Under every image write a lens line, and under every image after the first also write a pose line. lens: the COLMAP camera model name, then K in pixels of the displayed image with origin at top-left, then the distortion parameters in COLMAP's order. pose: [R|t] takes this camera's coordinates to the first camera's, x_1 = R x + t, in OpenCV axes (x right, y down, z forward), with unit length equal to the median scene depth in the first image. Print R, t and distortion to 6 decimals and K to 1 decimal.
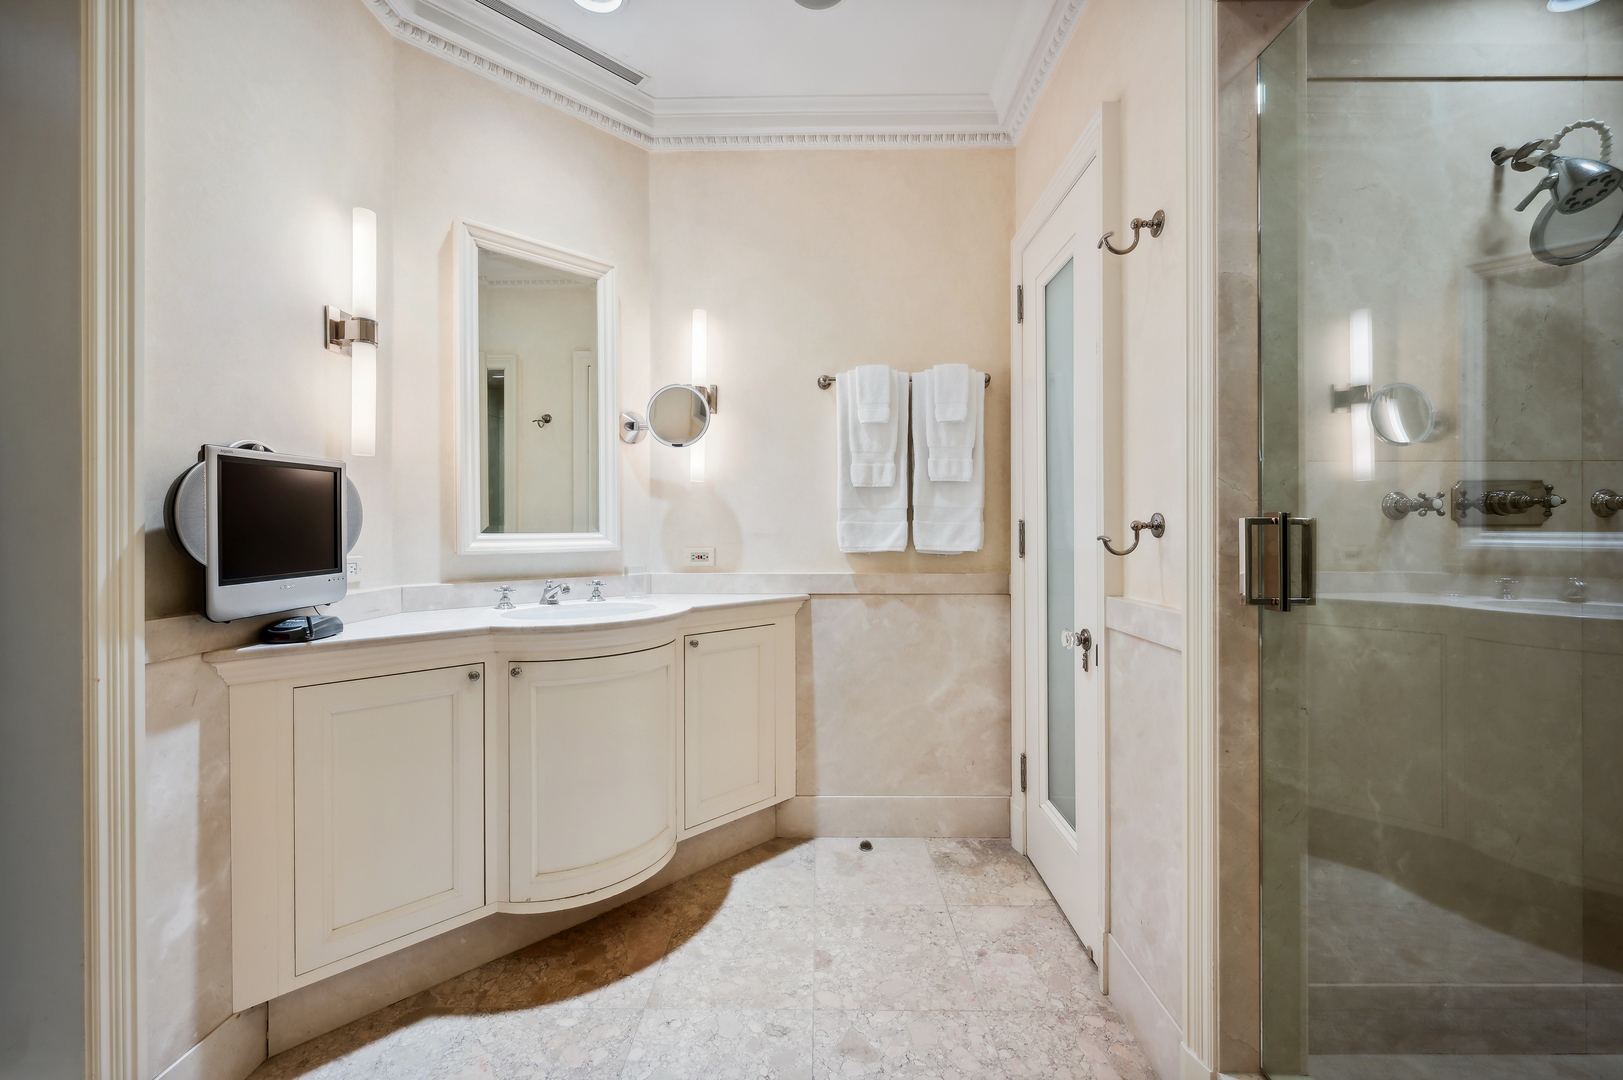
lens RADIAL K [[650.8, 0, 809.8], [0, 650.8, 529.0], [0, 0, 1]] dist [-0.001370, -0.000314]
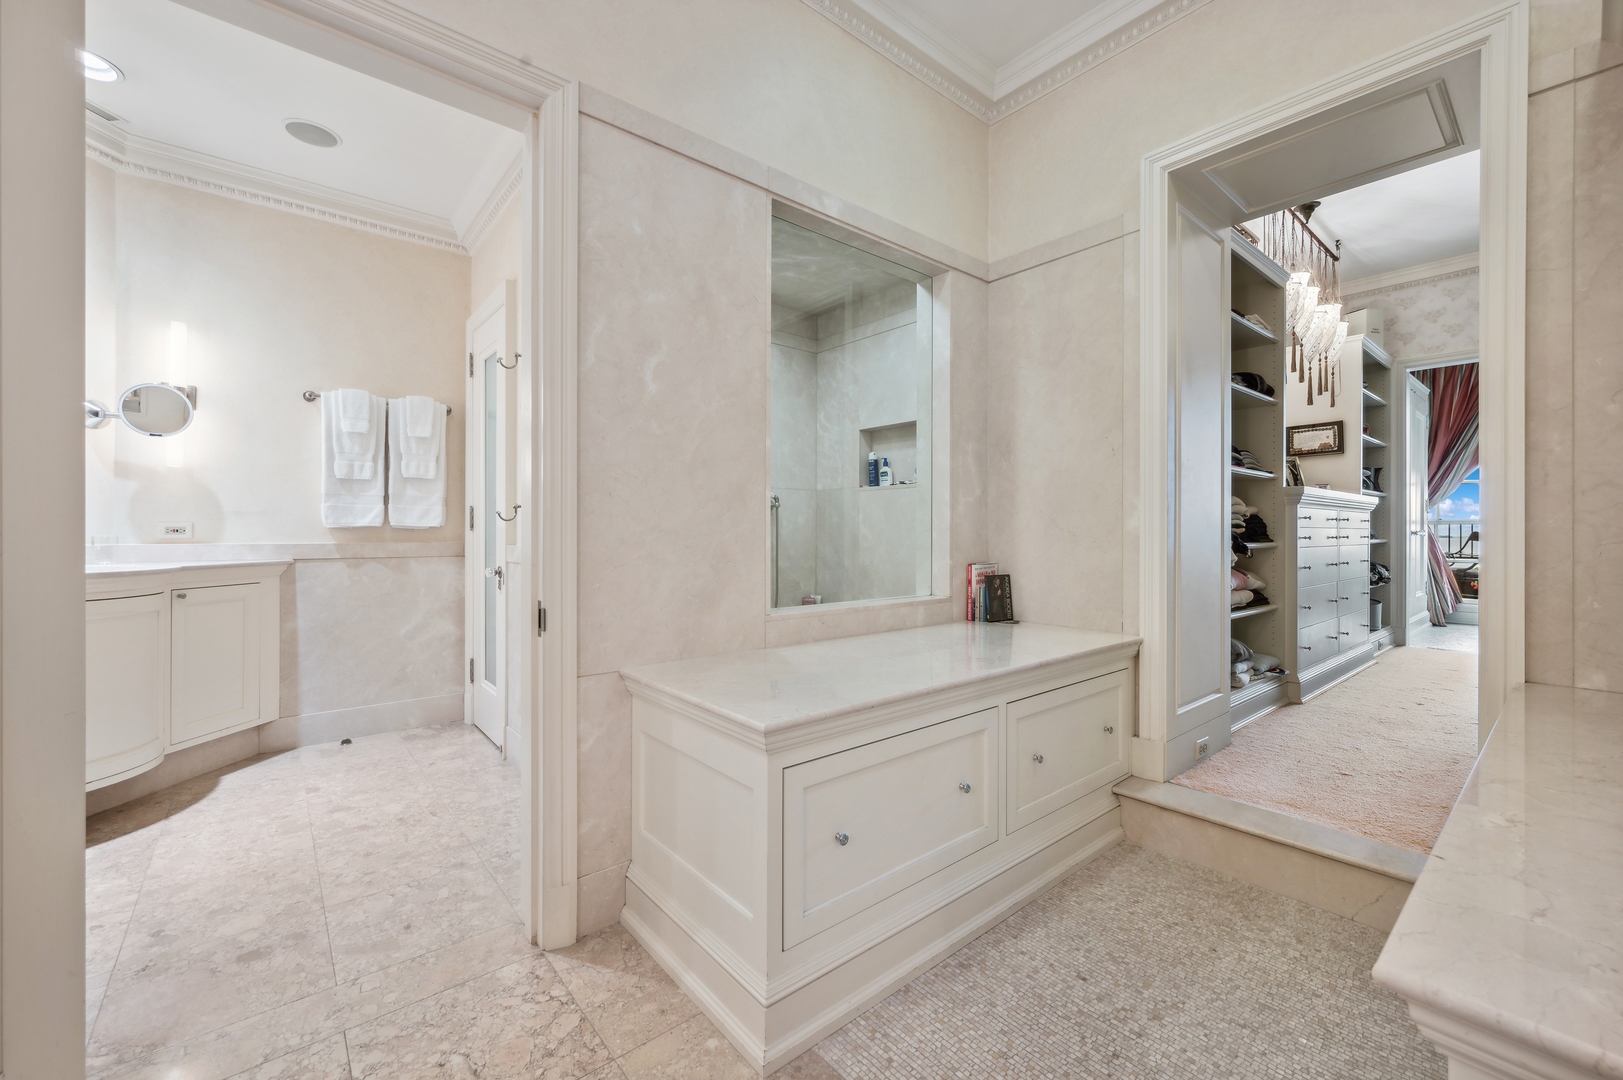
lens RADIAL K [[650.8, 0, 809.8], [0, 650.8, 529.0], [0, 0, 1]] dist [-0.001370, -0.000314]
pose [[0.757079, 0.005492, 0.653301, -0.070026], [-0.006543, 0.999978, -0.000824, 0.034989], [-0.653291, -0.003651, 0.757098, -0.659236]]
